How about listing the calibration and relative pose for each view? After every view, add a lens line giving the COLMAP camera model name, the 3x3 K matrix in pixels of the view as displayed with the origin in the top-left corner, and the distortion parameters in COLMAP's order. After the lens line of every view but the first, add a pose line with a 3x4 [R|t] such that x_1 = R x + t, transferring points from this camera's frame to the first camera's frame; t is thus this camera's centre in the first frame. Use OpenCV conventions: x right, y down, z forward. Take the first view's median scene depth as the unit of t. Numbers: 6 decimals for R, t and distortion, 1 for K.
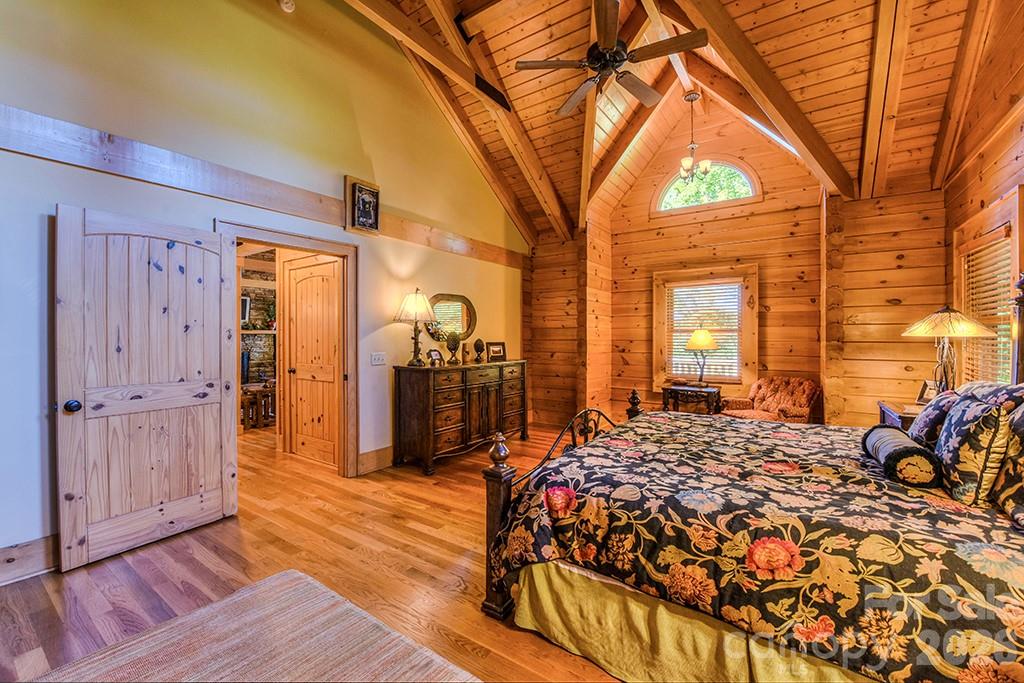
lens RADIAL K [[419.7, 0, 517.1], [0, 419.7, 341.5], [0, 0, 1]] dist [-0.001808, -0.000247]
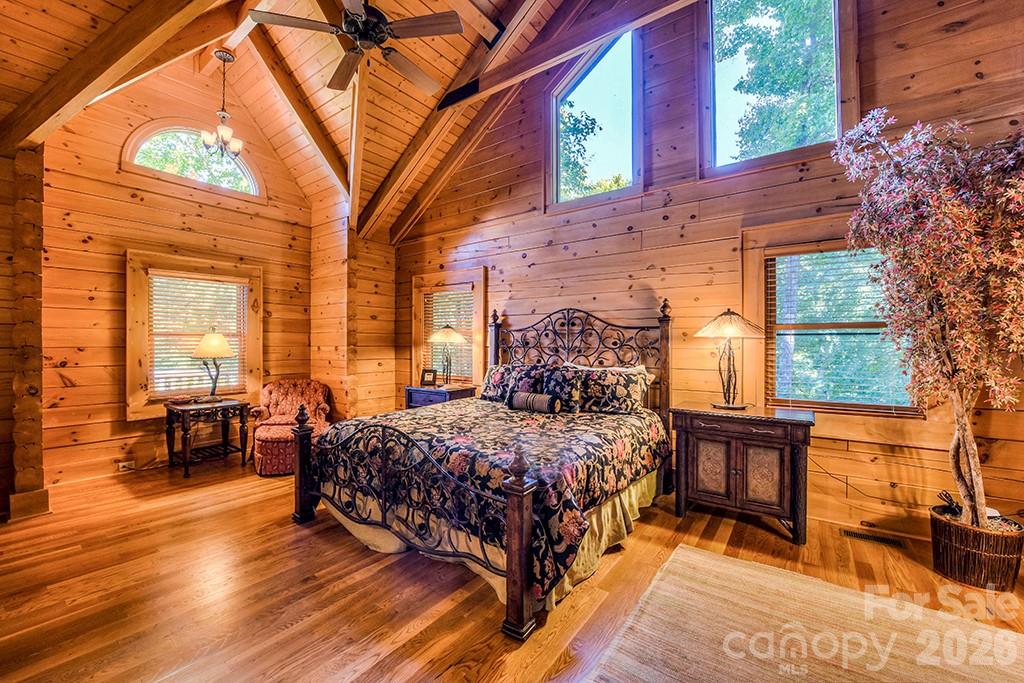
lens RADIAL K [[419.7, 0, 517.1], [0, 419.7, 341.5], [0, 0, 1]] dist [-0.001808, -0.000247]
pose [[0.033970, 0.001283, 0.999422, -0.387056], [0.009477, 0.999954, -0.001606, -0.005117], [-0.999378, 0.009526, 0.033957, 0.374269]]
